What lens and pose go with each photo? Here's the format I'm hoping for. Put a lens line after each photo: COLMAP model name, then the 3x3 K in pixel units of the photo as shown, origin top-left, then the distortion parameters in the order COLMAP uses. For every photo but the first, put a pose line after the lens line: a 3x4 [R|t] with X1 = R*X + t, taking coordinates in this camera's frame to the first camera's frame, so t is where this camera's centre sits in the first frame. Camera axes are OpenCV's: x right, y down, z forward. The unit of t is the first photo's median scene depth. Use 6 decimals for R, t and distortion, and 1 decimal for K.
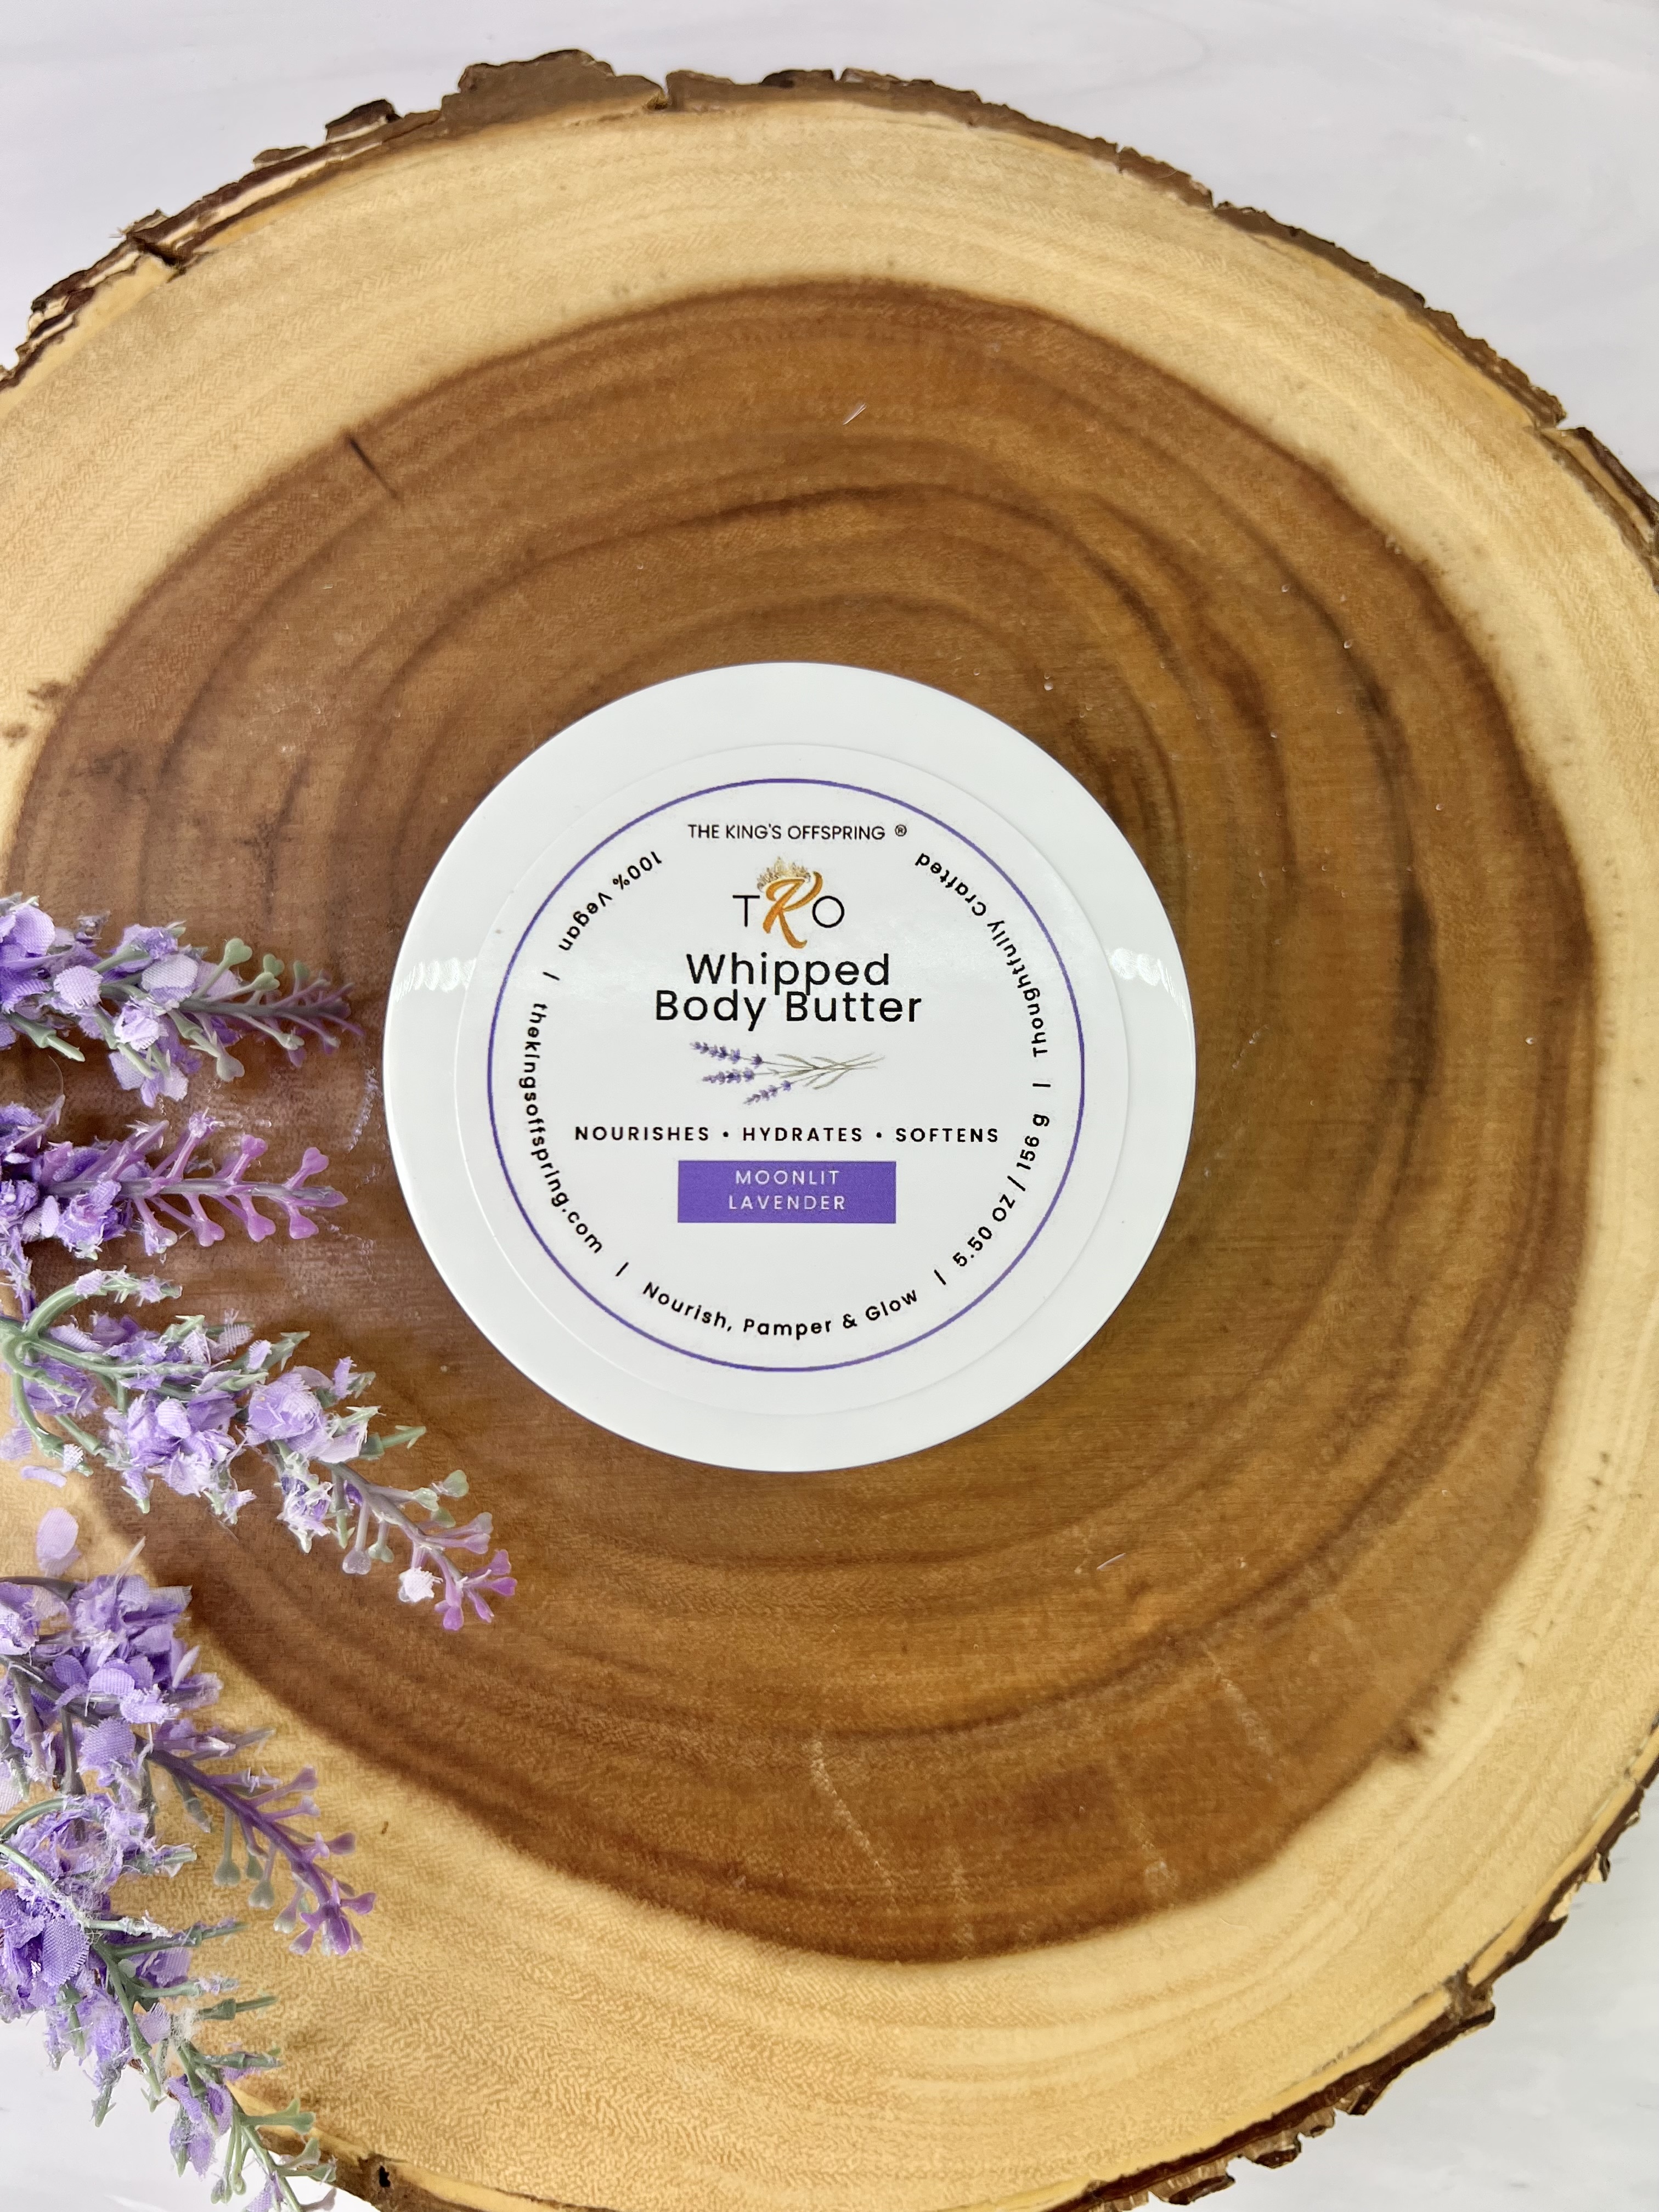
lens RADIAL K [[1767.4, 0, 822.3], [0, 1767.4, 1101.0], [0, 0, 1]] dist [-0.024215, 0.012408]
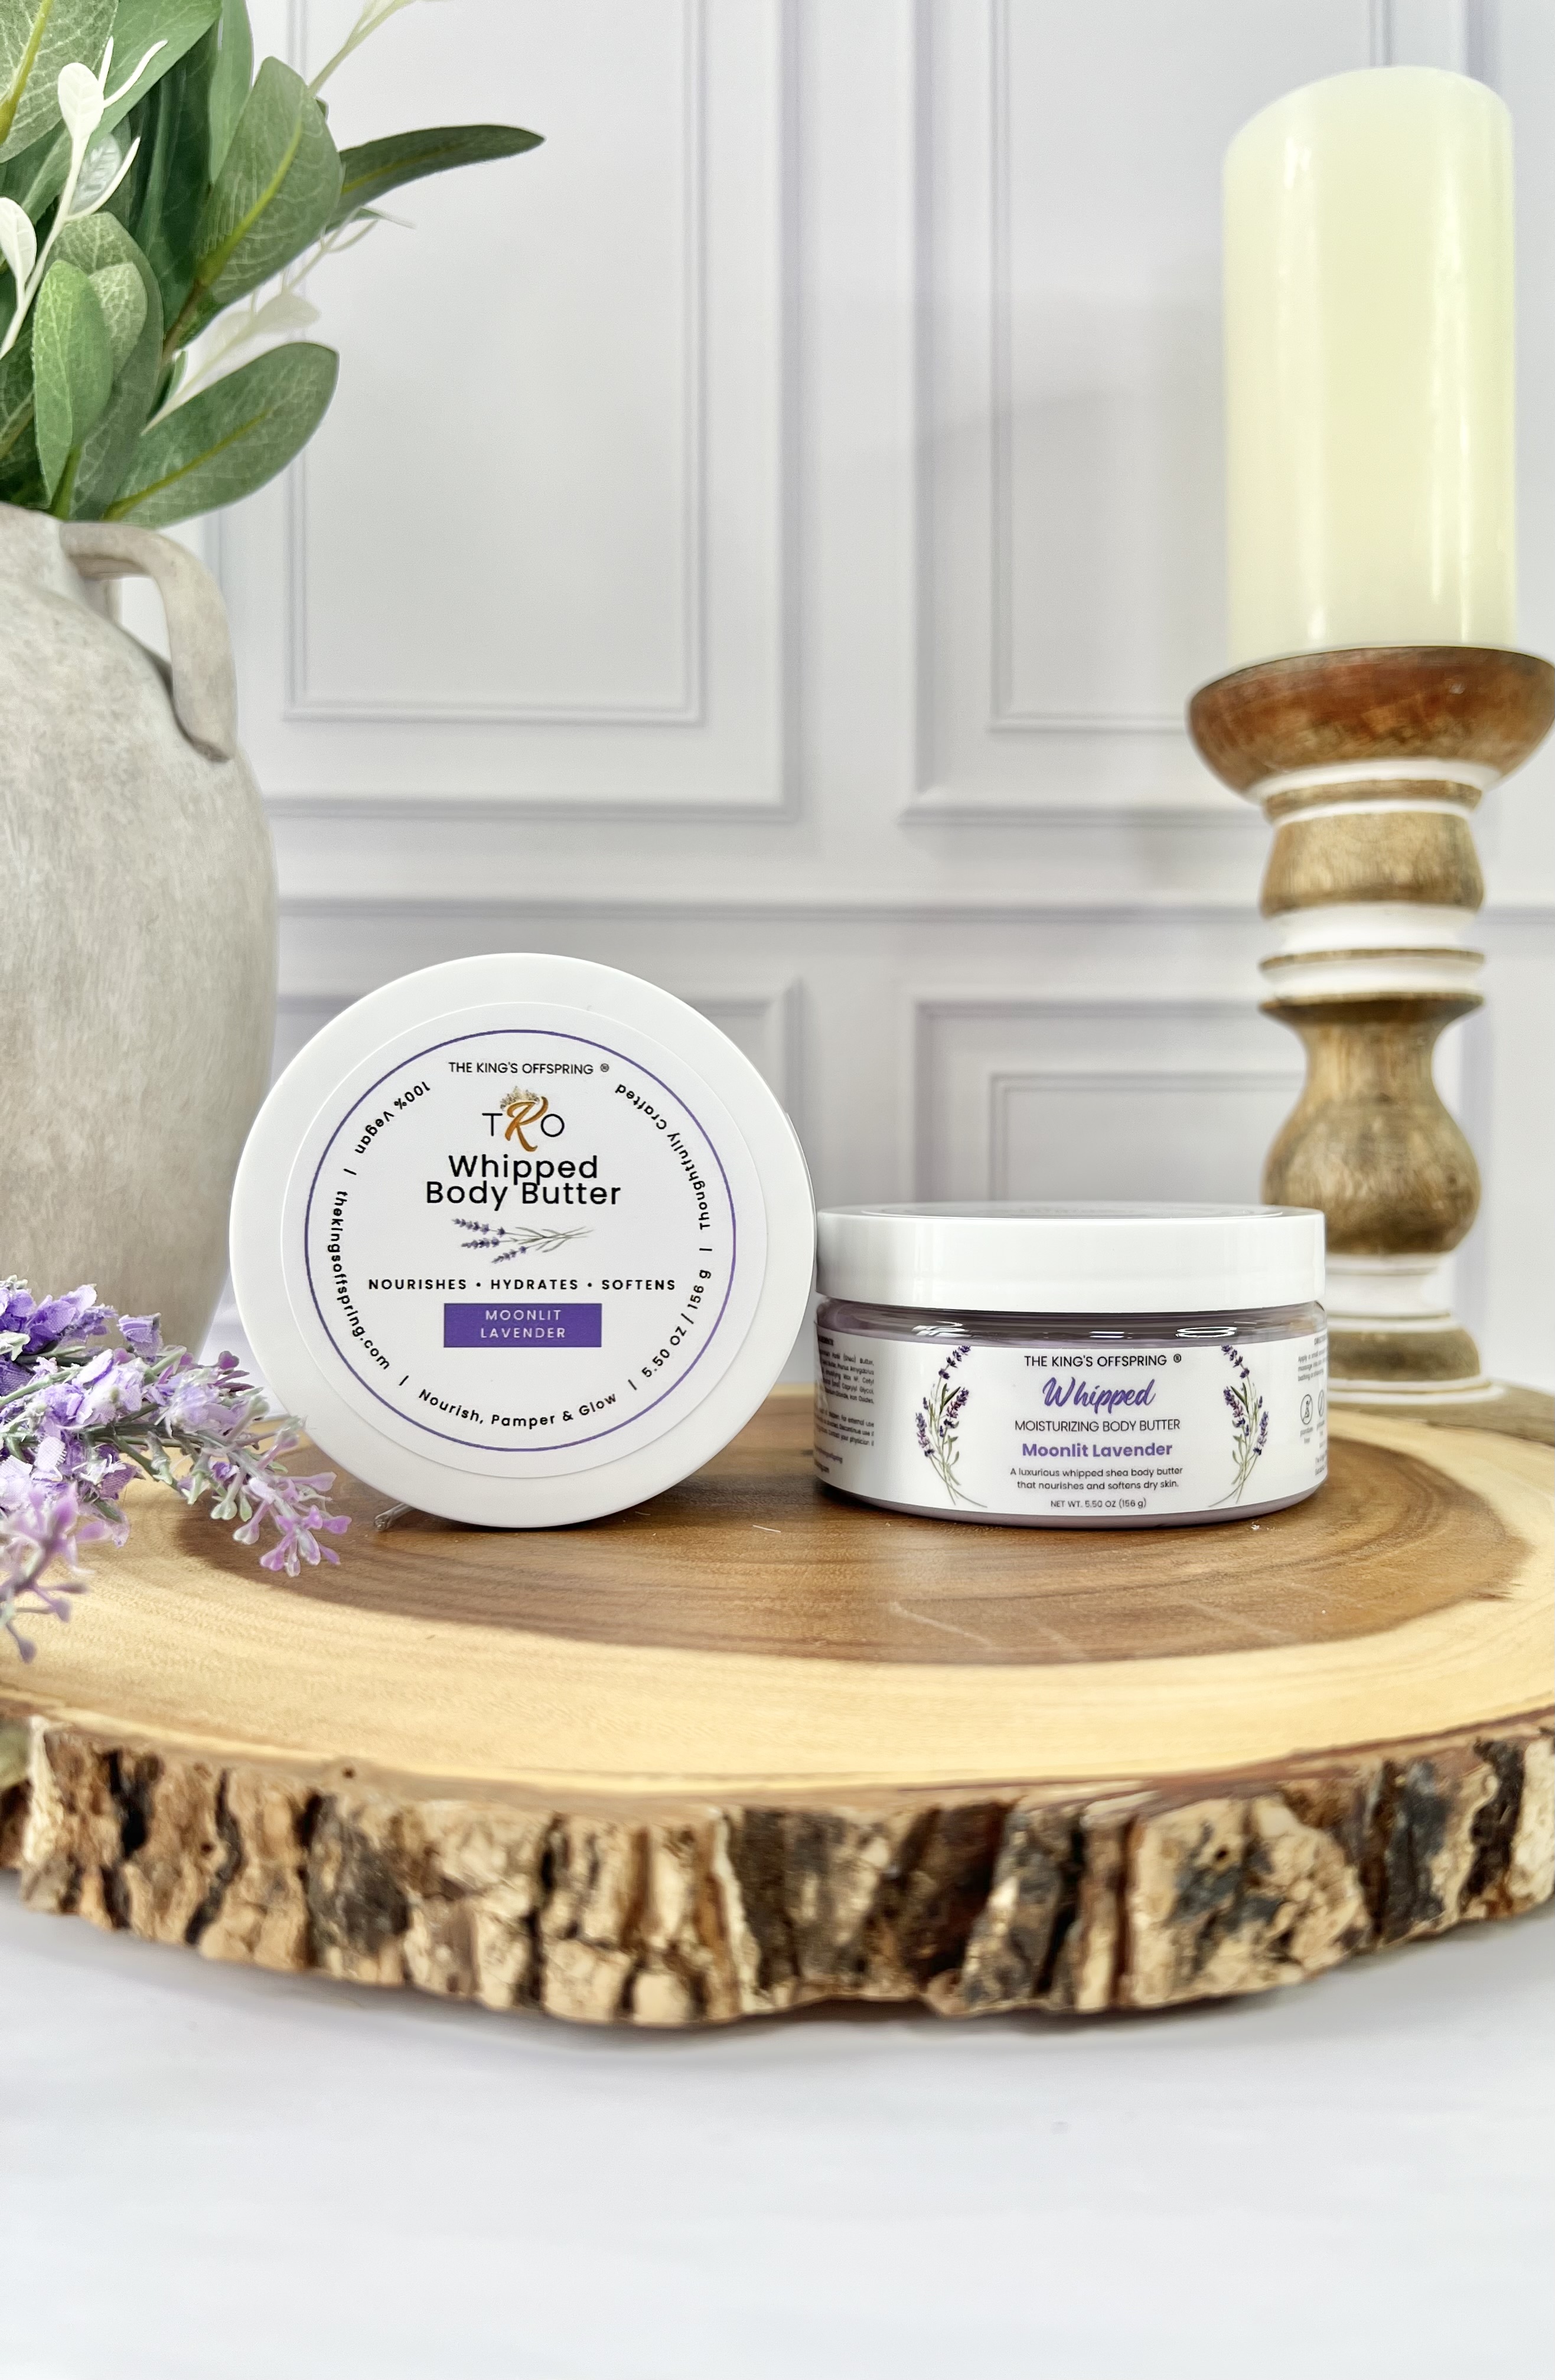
lens RADIAL K [[1835.3, 0, 896.6], [0, 1835.3, 1191.1], [0, 0, 1]] dist [-0.003988, -0.017933]
pose [[0.996974, -0.016585, 0.075944, -0.073622], [0.077145, 0.091047, -0.992854, 1.334181], [0.009552, 0.995709, 0.092051, 0.668249]]
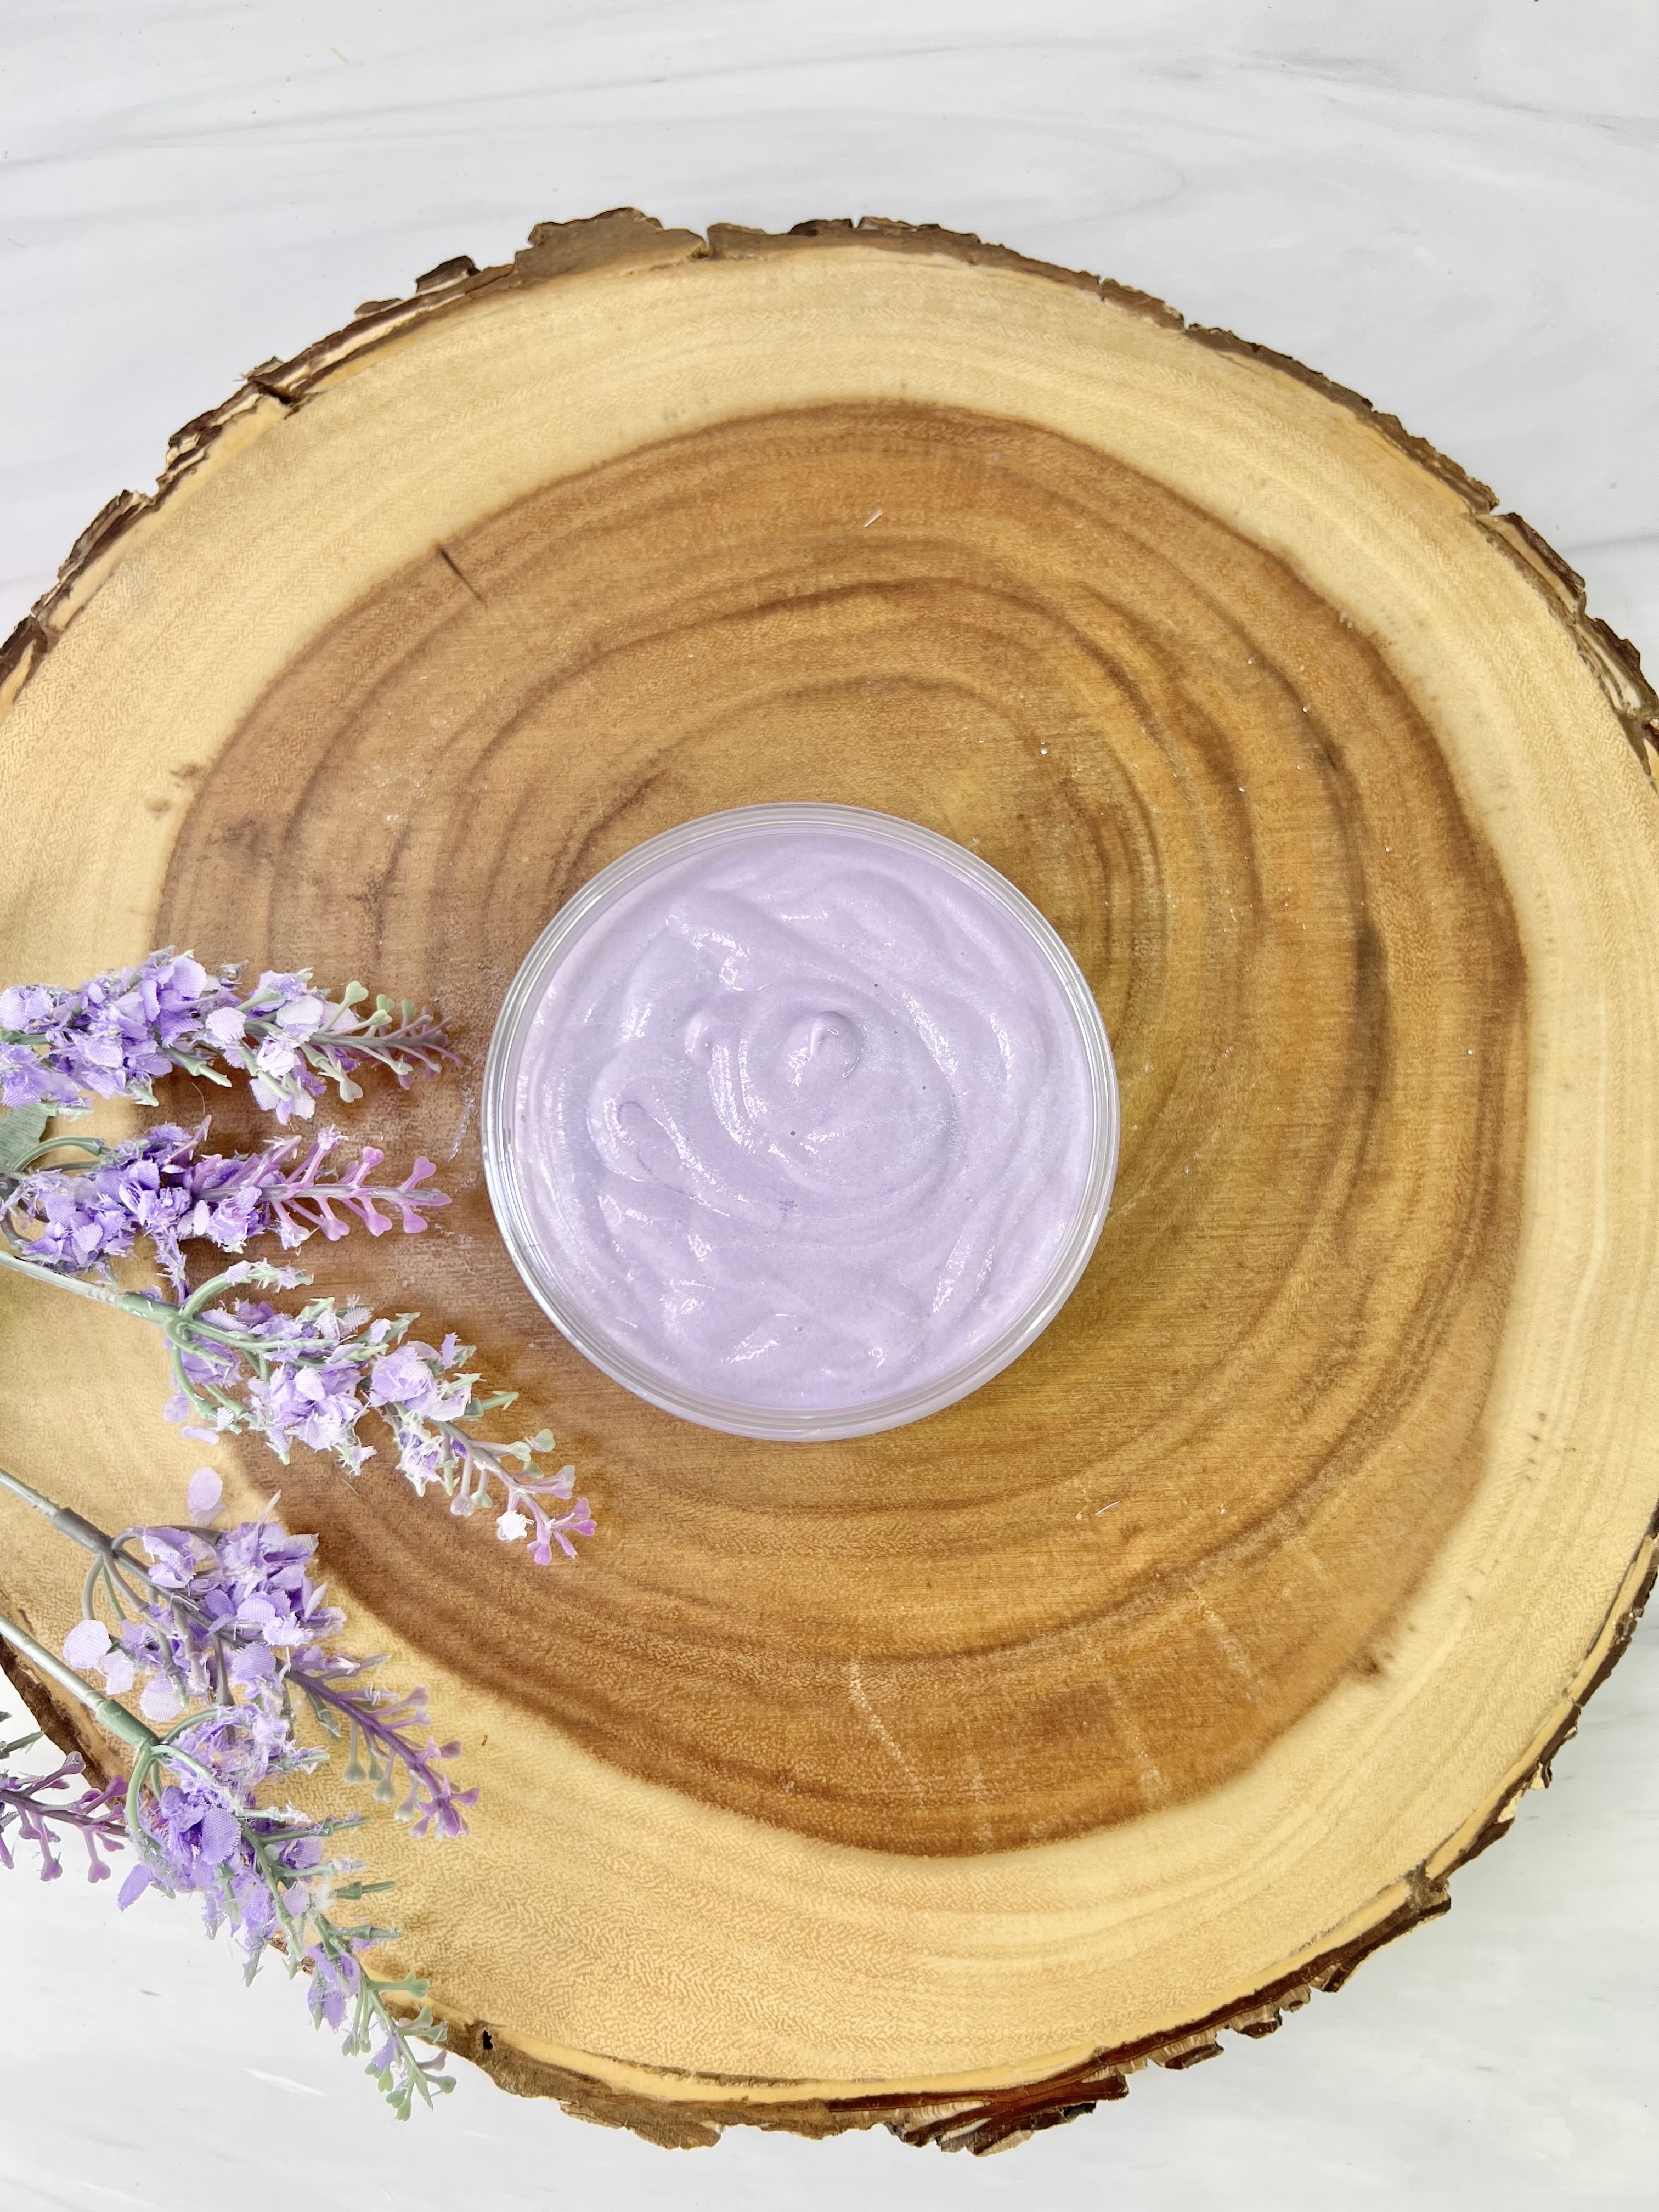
lens RADIAL K [[1780.0, 0, 817.7], [0, 1780.0, 1103.0], [0, 0, 1]] dist [-0.012896, -0.001739]
pose [[0.999292, -0.012875, -0.035352, 0.018732], [0.012586, 0.999886, -0.008387, 0.003204], [0.035456, 0.007936, 0.999340, -0.170464]]
